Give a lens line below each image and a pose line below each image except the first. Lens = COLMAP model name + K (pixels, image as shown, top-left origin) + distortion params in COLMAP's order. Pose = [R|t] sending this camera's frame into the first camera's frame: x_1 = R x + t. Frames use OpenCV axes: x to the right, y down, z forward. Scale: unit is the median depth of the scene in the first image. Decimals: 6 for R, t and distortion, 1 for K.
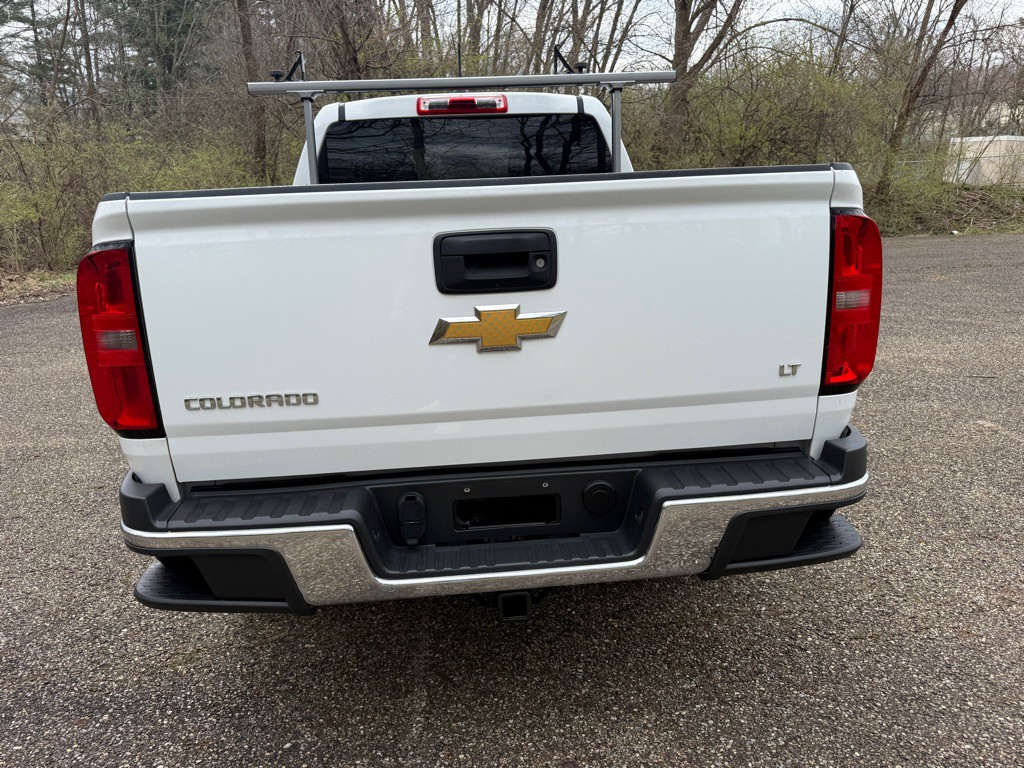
lens RADIAL K [[745.1, 0, 510.3], [0, 745.1, 389.7], [0, 0, 1]] dist [0.045374, -0.029772]
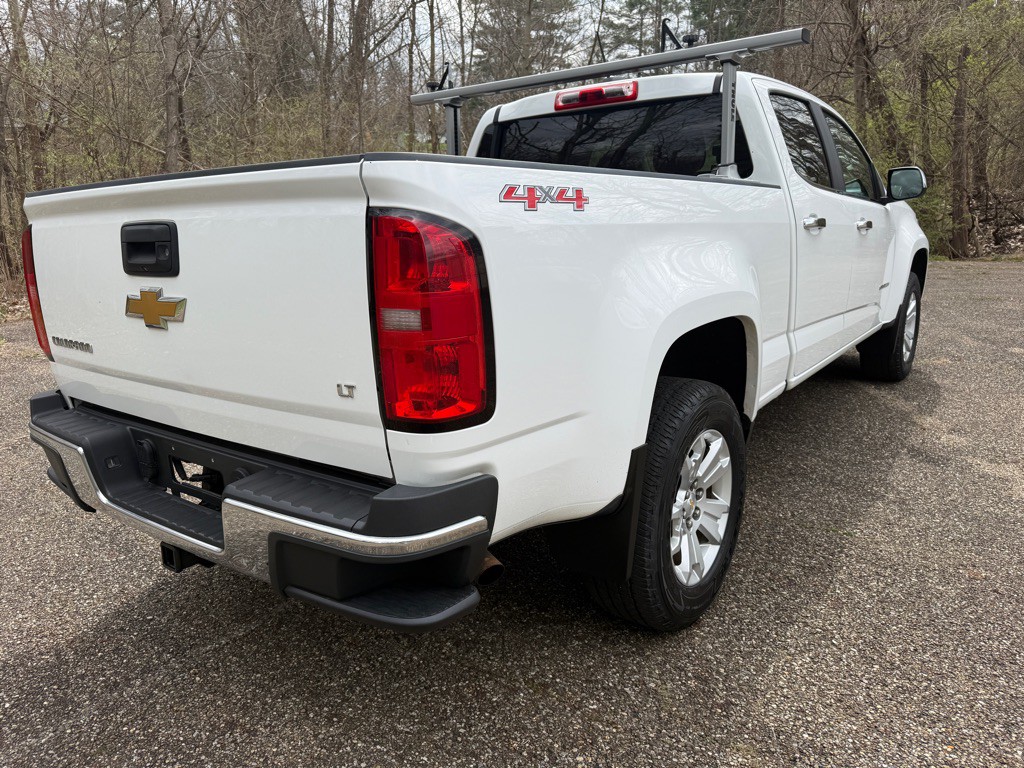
lens RADIAL K [[745.1, 0, 510.9], [0, 745.1, 386.8], [0, 0, 1]] dist [0.045374, -0.029772]
pose [[0.736680, 0.165634, -0.655644, 0.572532], [-0.164528, 0.984307, 0.063800, -0.062417], [0.655922, 0.060871, 0.752370, 0.246716]]
